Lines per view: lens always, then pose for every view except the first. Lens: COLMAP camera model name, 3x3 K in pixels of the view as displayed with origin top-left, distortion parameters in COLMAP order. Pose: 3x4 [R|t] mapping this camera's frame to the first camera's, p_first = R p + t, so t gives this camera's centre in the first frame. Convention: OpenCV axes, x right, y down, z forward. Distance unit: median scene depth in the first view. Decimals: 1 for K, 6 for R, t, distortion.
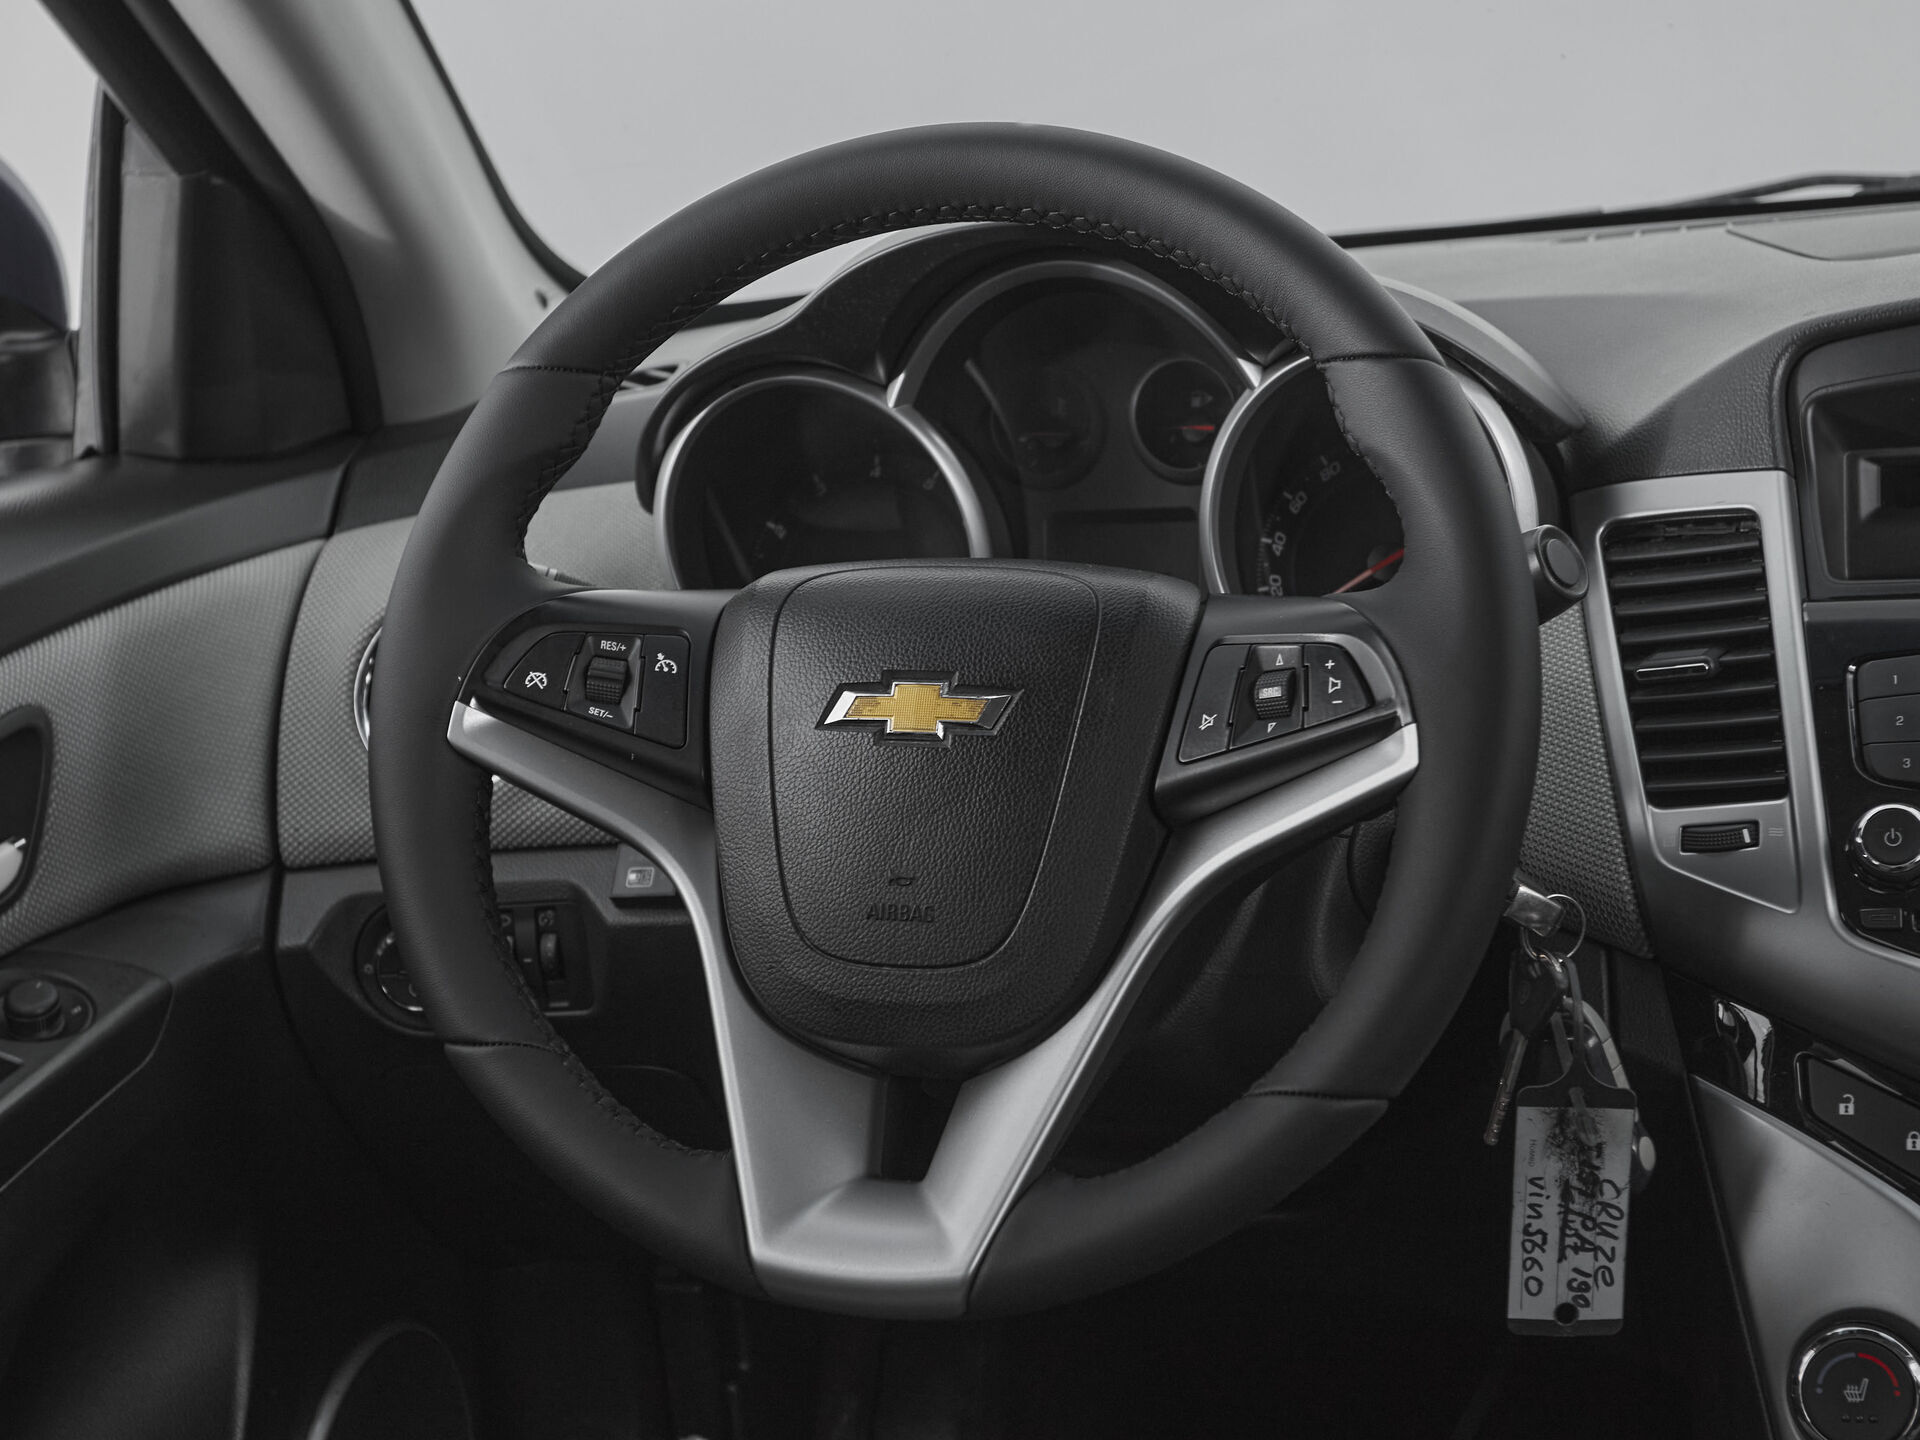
lens RADIAL K [[2878.5, 0, 995.9], [0, 2878.5, 718.3], [0, 0, 1]] dist [-0.001652, 0.087414]
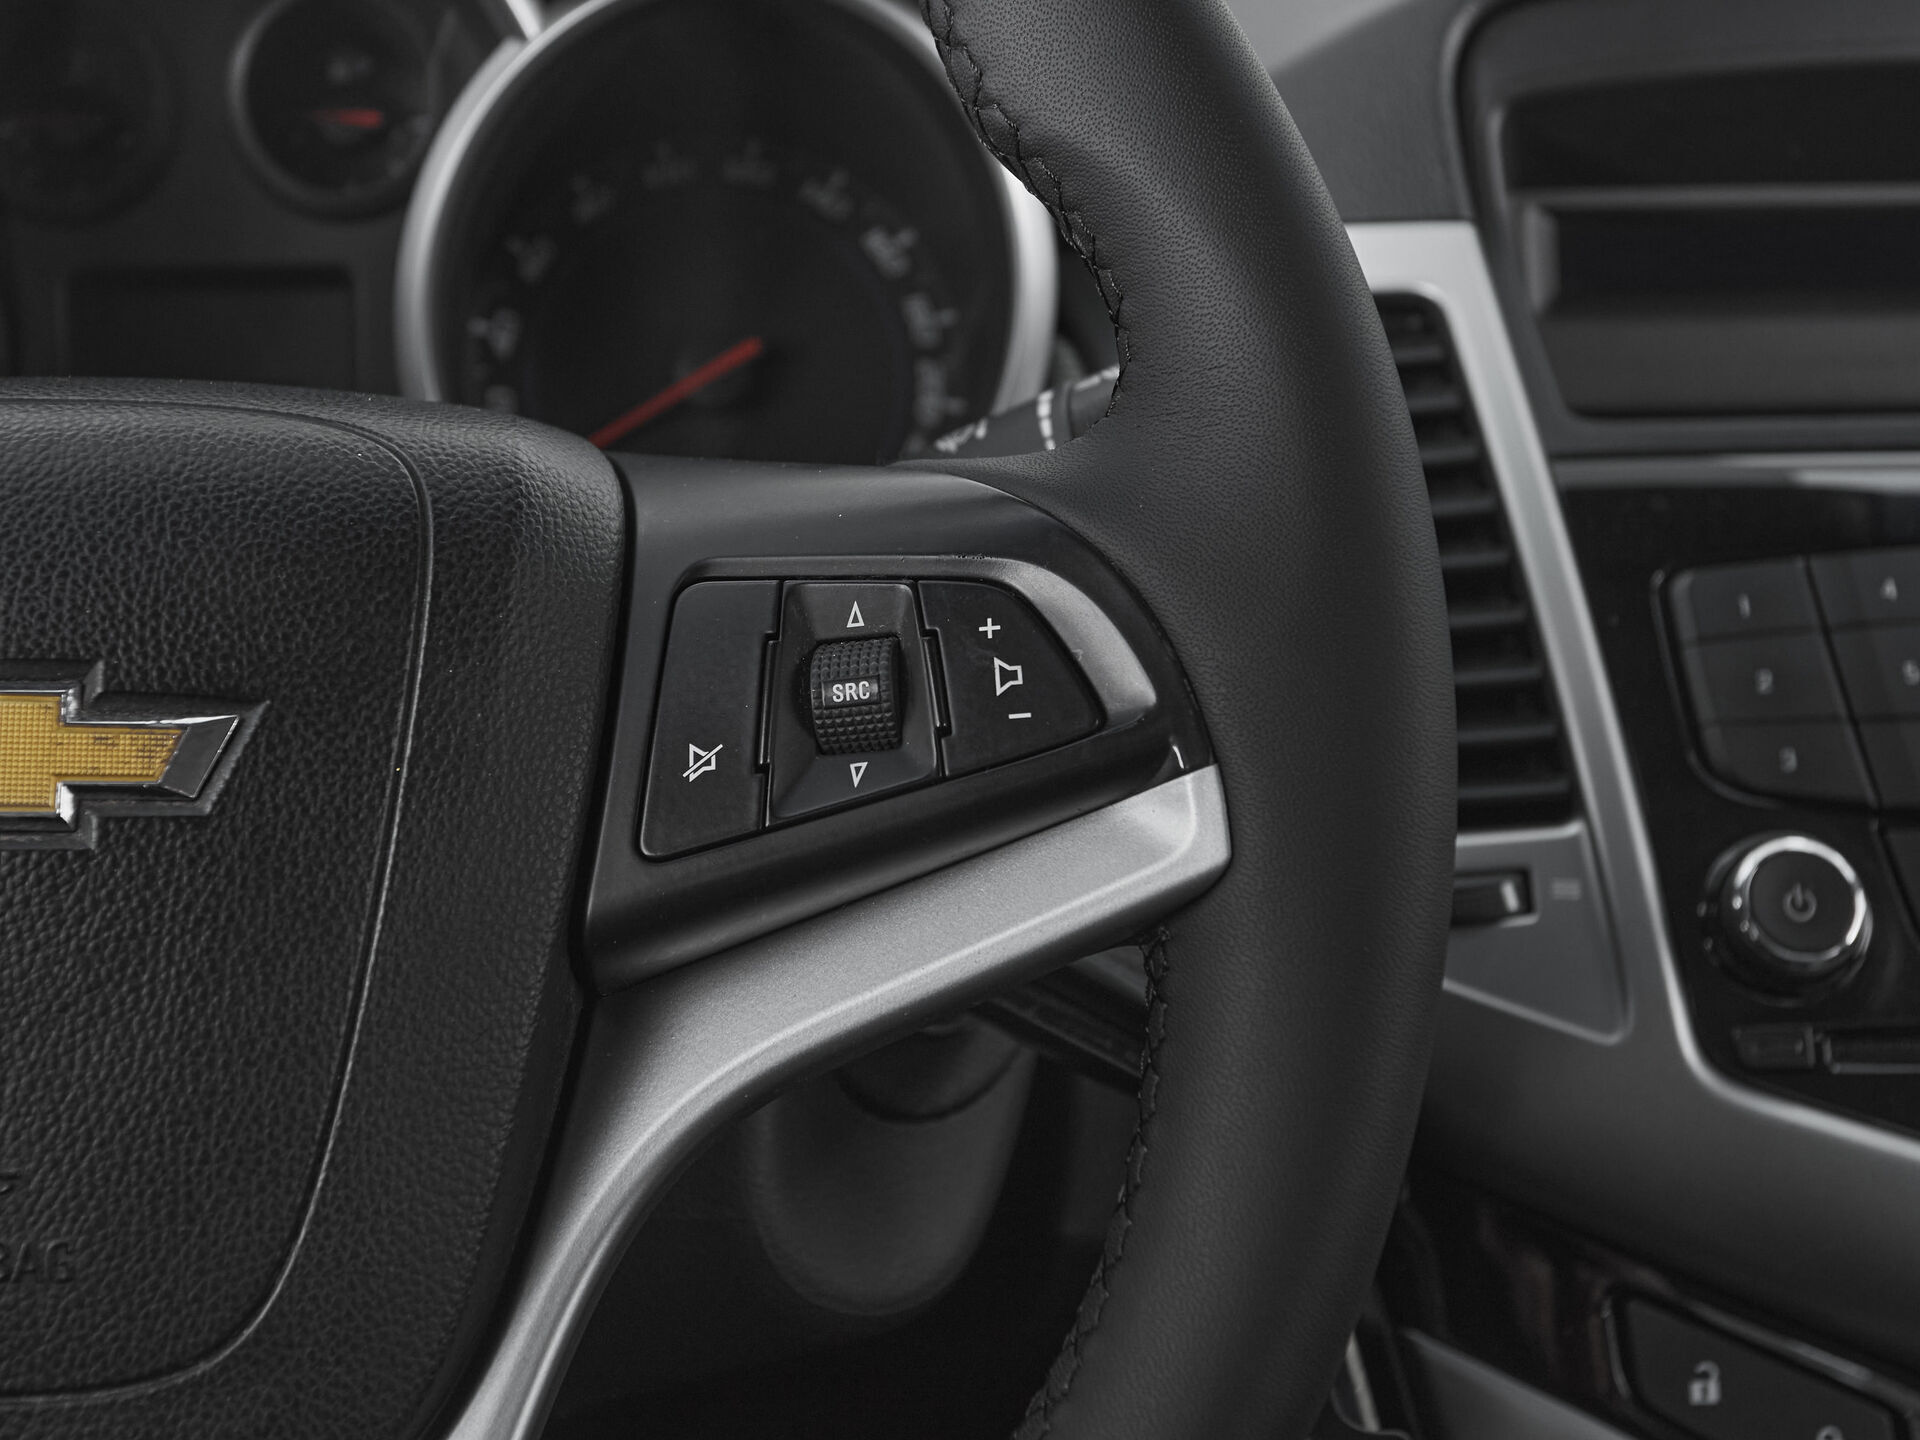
lens RADIAL K [[3285.7, 0, 960.0], [0, 3285.7, 720.0], [0, 0, 1]] dist [-0.025856, -0.144412]
pose [[0.918333, -0.035792, 0.394186, -0.085865], [0.011435, 0.997886, 0.063968, -0.036343], [-0.395643, -0.054236, 0.916802, 0.529462]]
